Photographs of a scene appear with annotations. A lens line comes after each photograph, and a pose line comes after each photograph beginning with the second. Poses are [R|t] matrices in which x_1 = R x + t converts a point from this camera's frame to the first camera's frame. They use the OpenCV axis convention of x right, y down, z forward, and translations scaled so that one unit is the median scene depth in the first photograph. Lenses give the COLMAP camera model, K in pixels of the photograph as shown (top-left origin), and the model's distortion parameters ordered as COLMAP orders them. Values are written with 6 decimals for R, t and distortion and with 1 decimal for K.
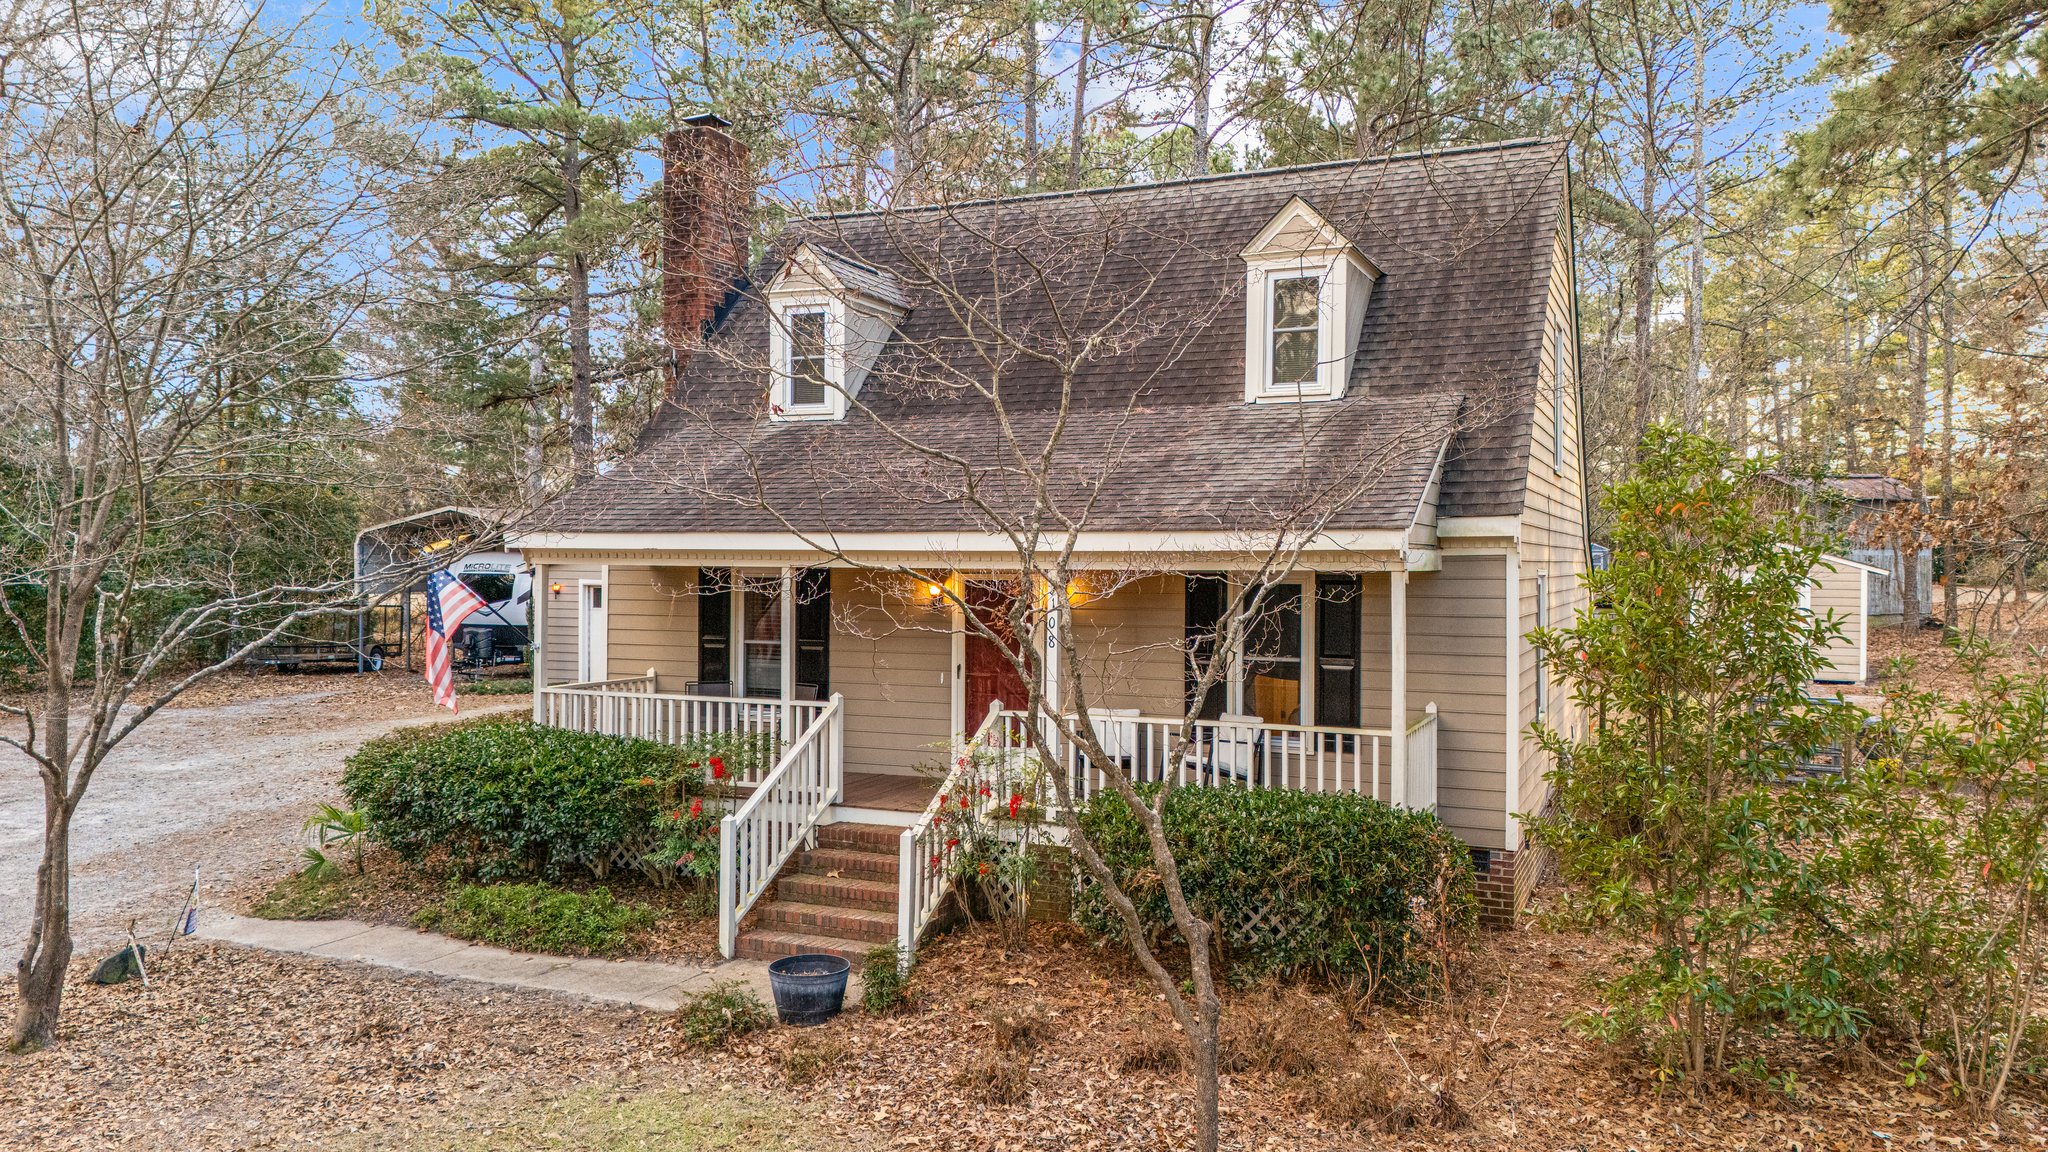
lens RADIAL K [[1518.2, 0, 1024.0], [0, 1518.2, 576.0], [0, 0, 1]] dist [0.050949, -0.002189]
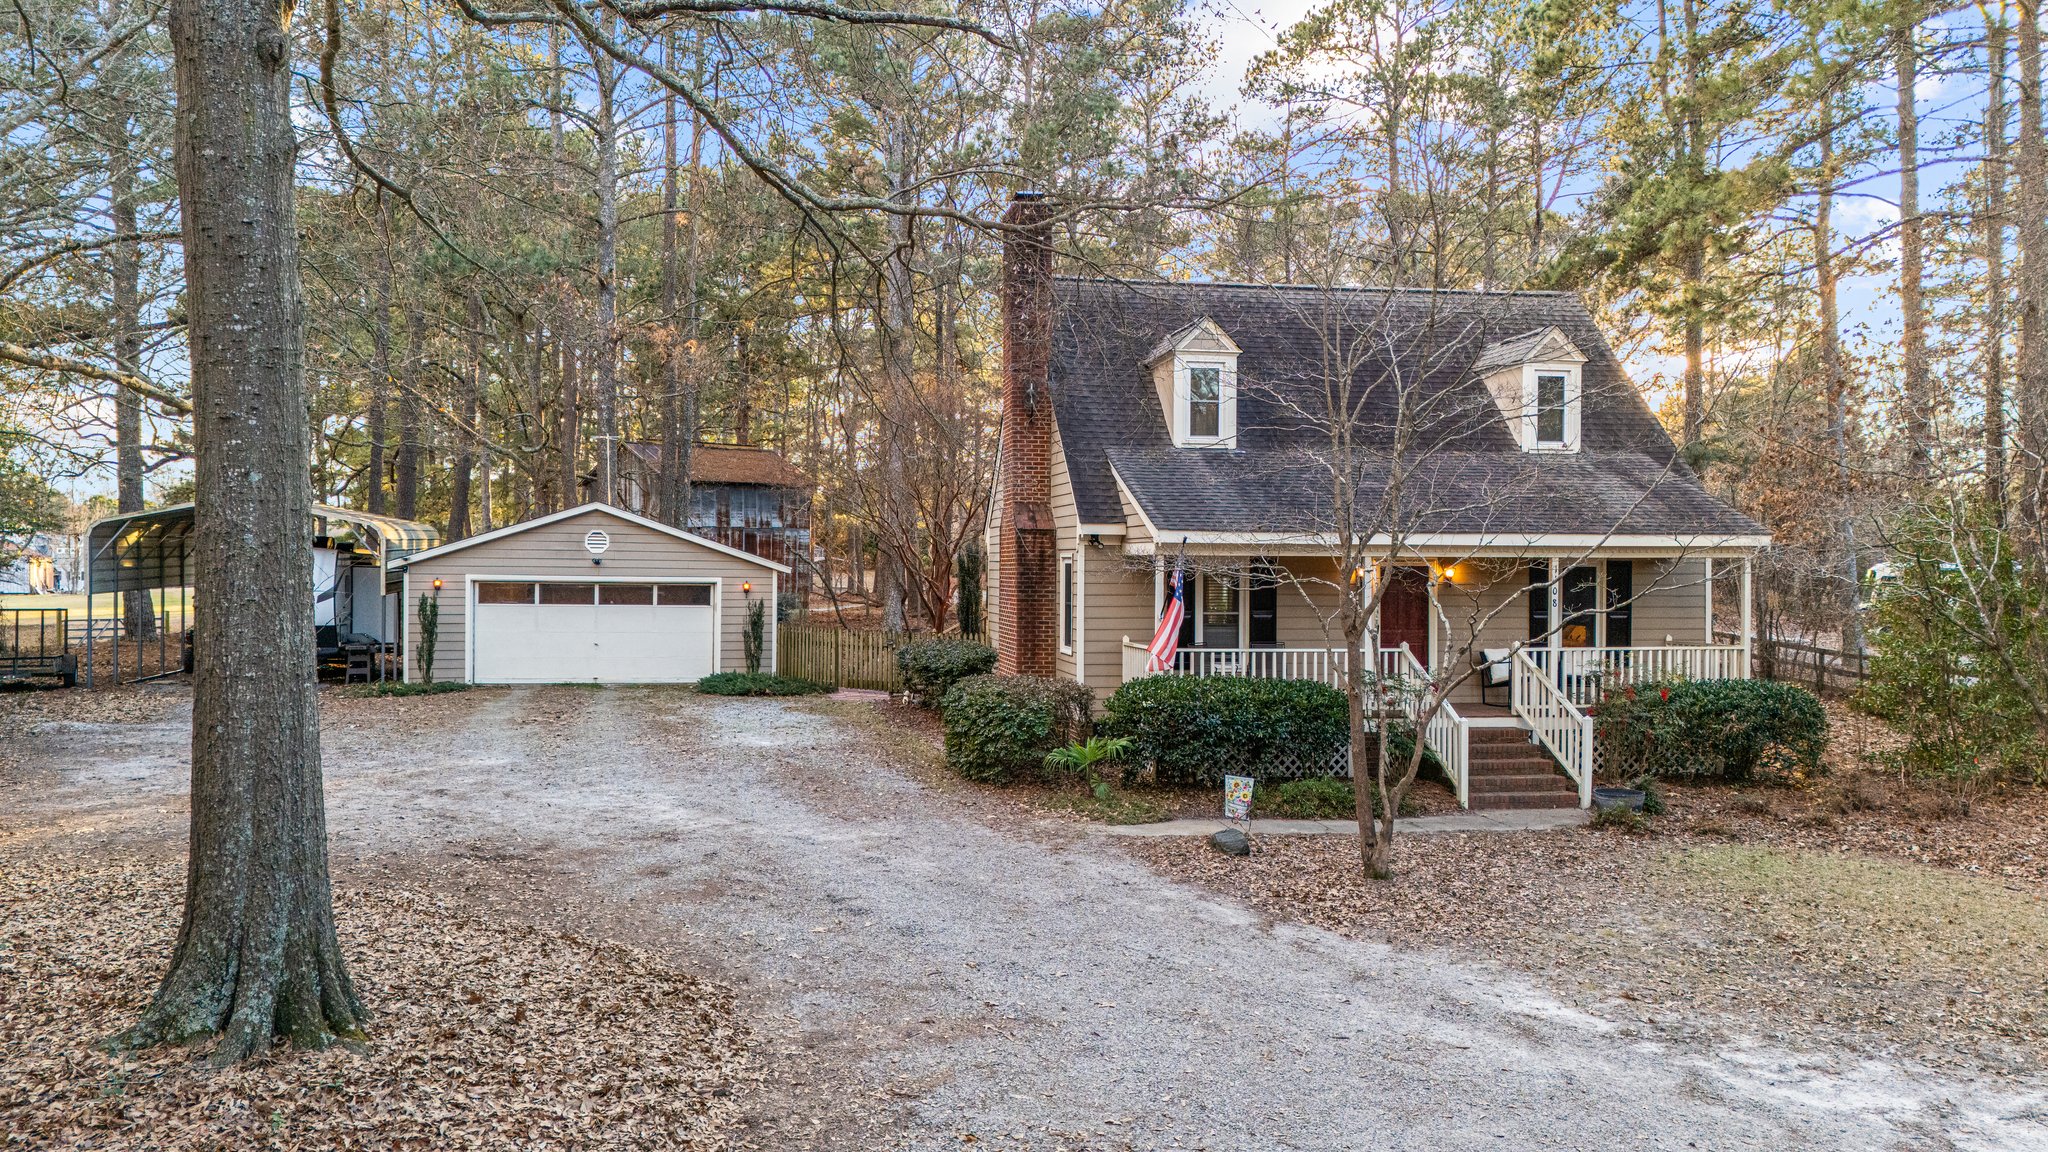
lens RADIAL K [[1503.8, 0, 1035.5], [0, 1503.8, 569.4], [0, 0, 1]] dist [0.069953, -0.067691]
pose [[0.823149, -0.005344, 0.567800, -1.241273], [0.007147, 0.999974, -0.000949, 0.005272], [-0.567780, 0.004839, 0.823166, -0.011482]]
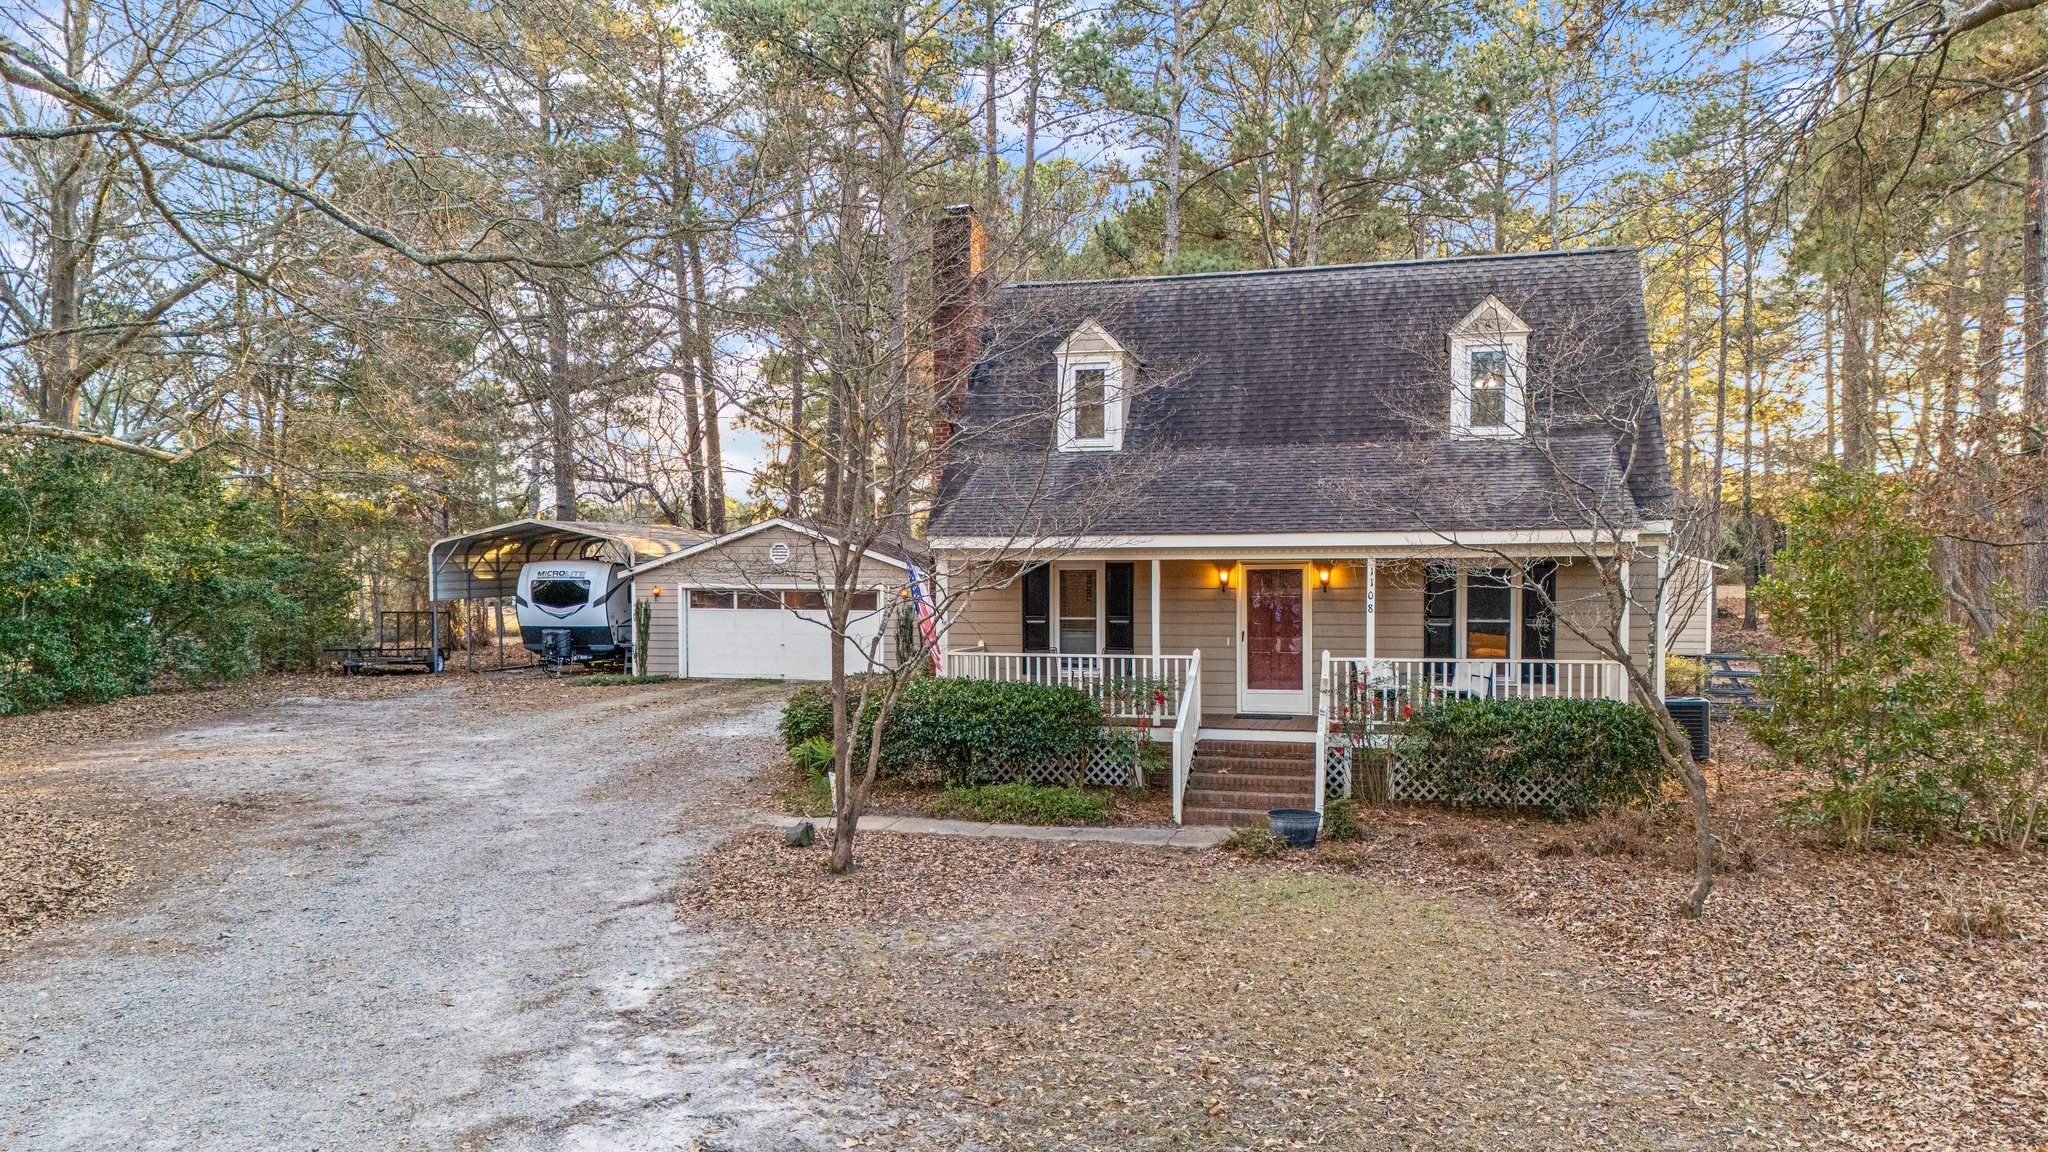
lens RADIAL K [[1528.7, 0, 1018.5], [0, 1528.7, 605.2], [0, 0, 1]] dist [0.121431, -0.136422]
pose [[0.988010, -0.013080, 0.153836, -0.499104], [0.011409, 0.999866, 0.011740, 0.018188], [-0.153969, -0.009844, 0.988027, -0.375832]]
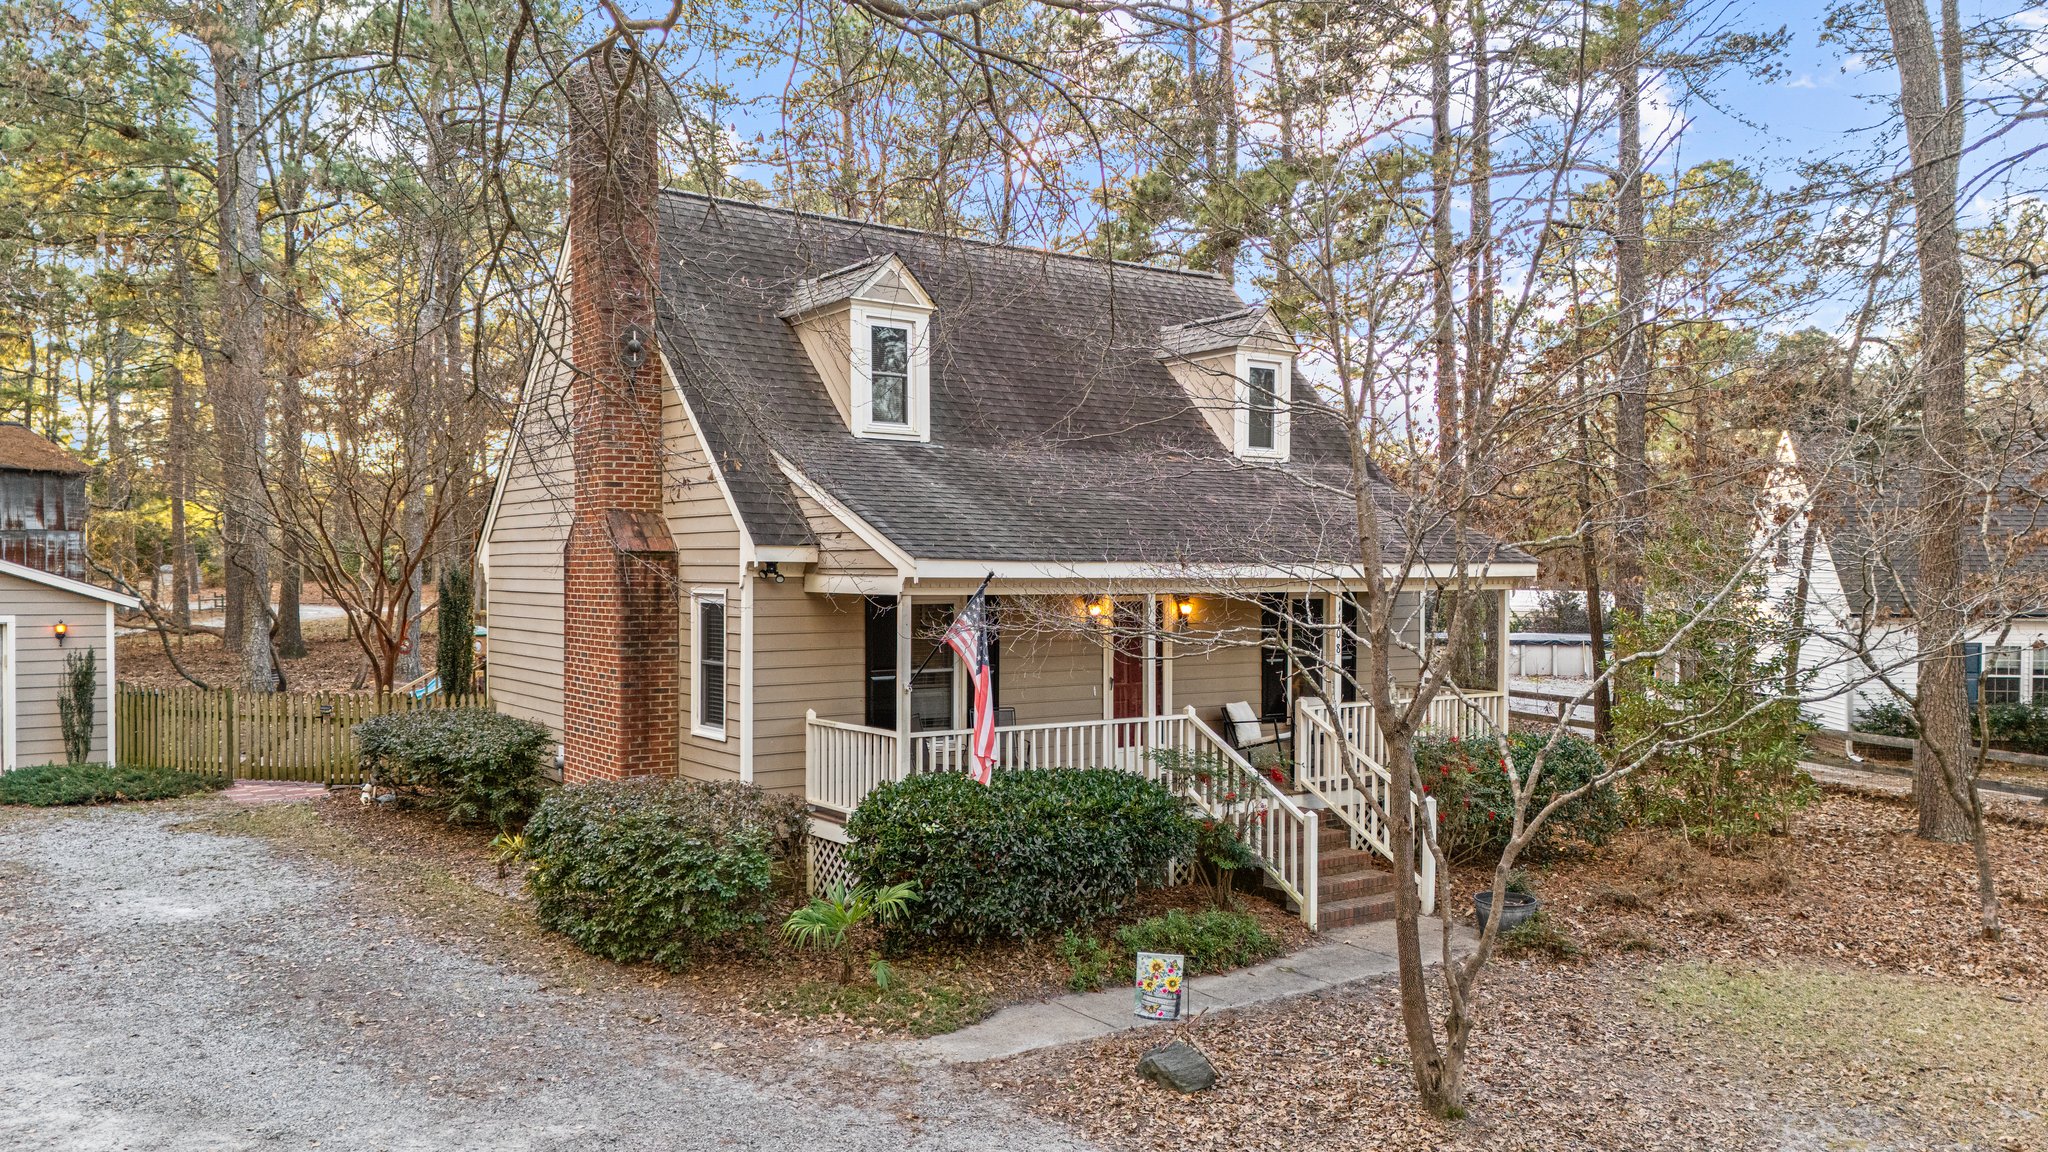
lens RADIAL K [[1503.8, 0, 1035.5], [0, 1503.8, 569.4], [0, 0, 1]] dist [0.069953, -0.067691]
pose [[0.500838, -0.005593, 0.865523, -1.128214], [0.008973, 0.999959, 0.001270, -0.025449], [-0.865495, 0.007130, 0.500867, 0.531171]]
